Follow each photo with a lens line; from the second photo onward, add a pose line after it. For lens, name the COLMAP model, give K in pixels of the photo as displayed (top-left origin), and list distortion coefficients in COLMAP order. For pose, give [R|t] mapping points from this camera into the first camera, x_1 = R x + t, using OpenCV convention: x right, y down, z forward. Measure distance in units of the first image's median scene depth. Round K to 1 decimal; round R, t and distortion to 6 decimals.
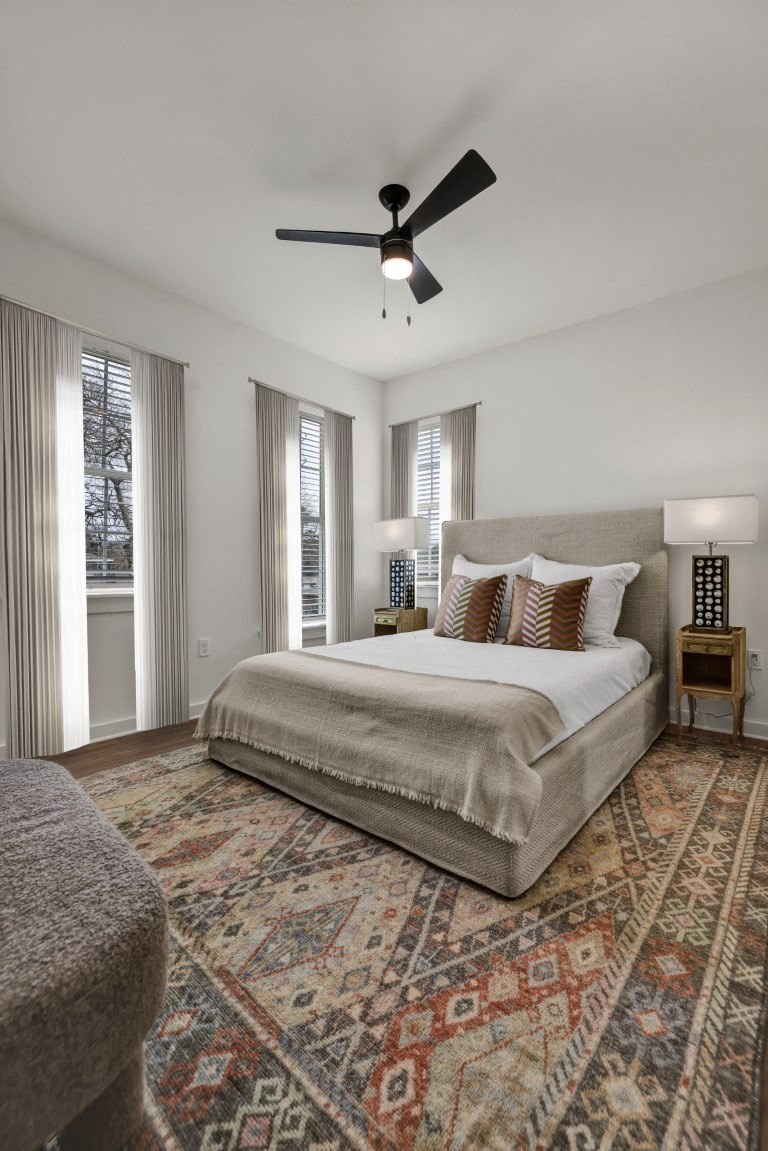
lens RADIAL K [[473.0, 0, 384.0], [0, 473.0, 575.5], [0, 0, 1]] dist [0.001012, 0.000023]
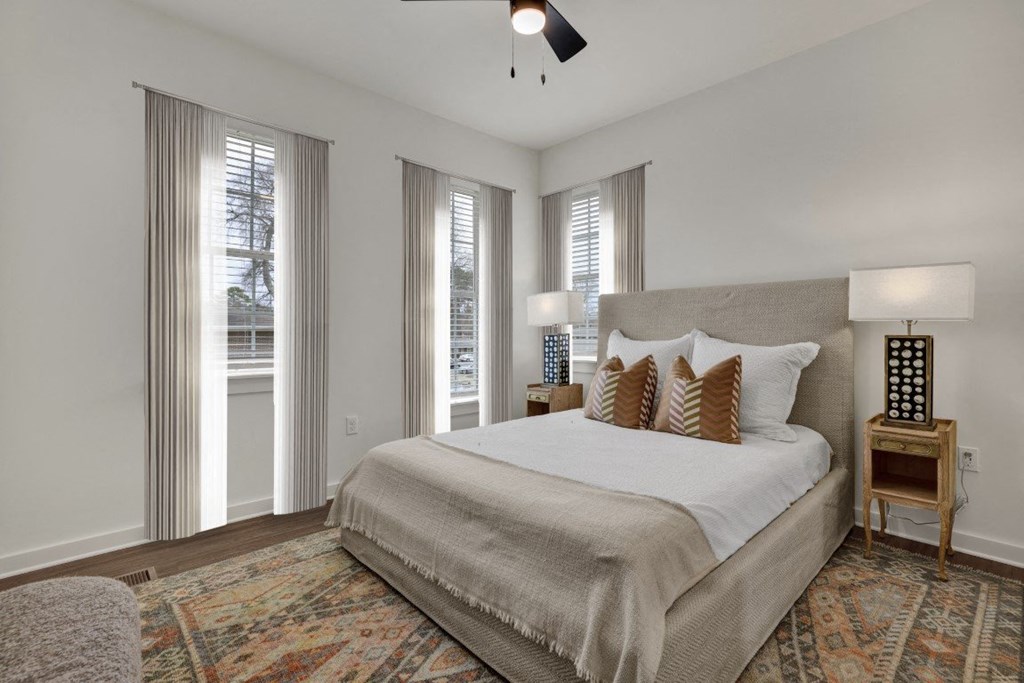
lens RADIAL K [[441.1, 0, 512.0], [0, 441.1, 341.5], [0, 0, 1]] dist [-0.002259, 0.008594]
pose [[0.992889, -0.001562, -0.119034, 0.083410], [0.002836, 0.999940, 0.010536, -0.042419], [0.119010, -0.010799, 0.992834, 0.135696]]
